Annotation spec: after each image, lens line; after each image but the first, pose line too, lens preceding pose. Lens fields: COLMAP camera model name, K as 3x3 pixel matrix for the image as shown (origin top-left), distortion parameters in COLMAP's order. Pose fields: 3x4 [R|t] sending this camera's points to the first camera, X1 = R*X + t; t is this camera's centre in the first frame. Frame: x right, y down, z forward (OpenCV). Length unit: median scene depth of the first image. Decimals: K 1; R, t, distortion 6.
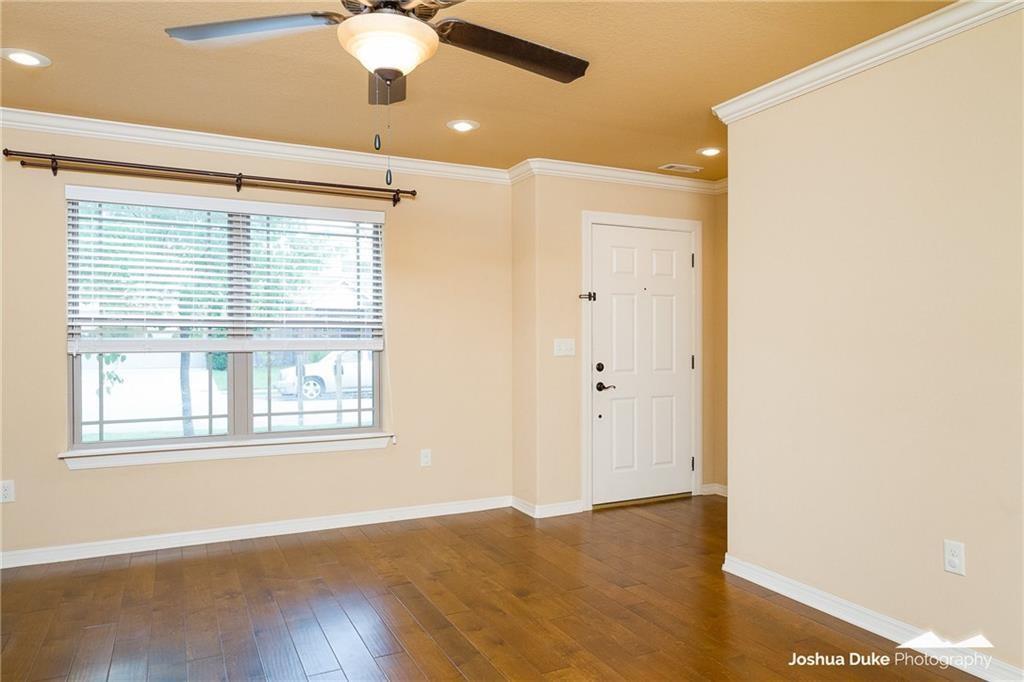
lens RADIAL K [[679.8, 0, 513.0], [0, 679.8, 336.2], [0, 0, 1]] dist [0.003753, 0.001088]
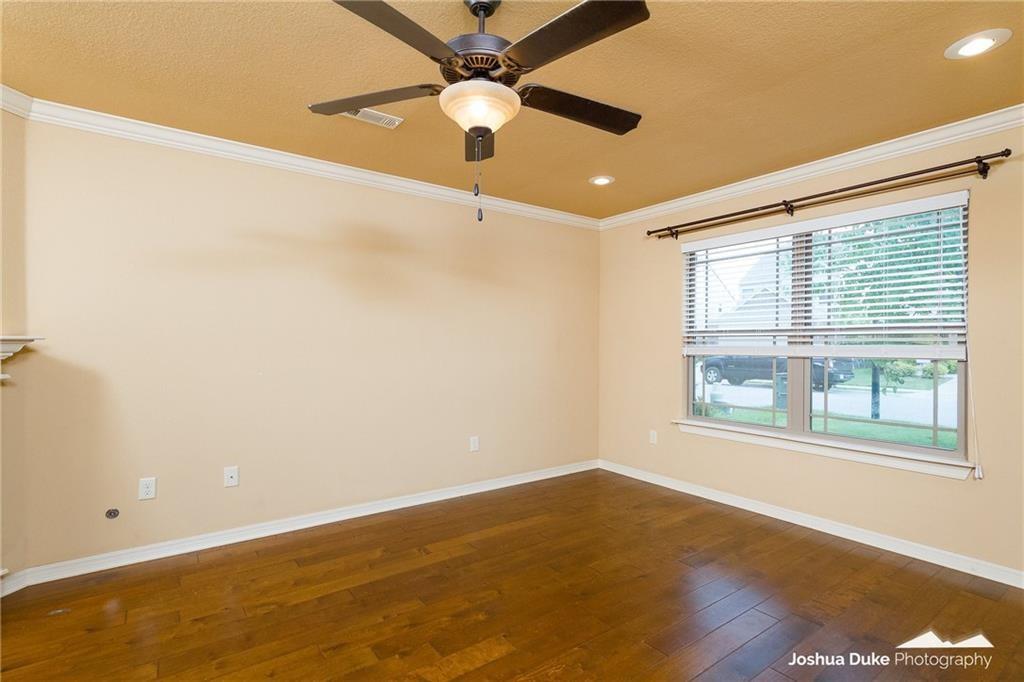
lens RADIAL K [[489.4, 0, 516.1], [0, 489.4, 346.2], [0, 0, 1]] dist [0.002760, 0.000346]
pose [[0.178702, 0.006417, -0.983882, 0.311221], [0.004302, 0.999964, 0.007304, -0.003118], [0.983894, -0.005538, 0.178668, 0.391014]]
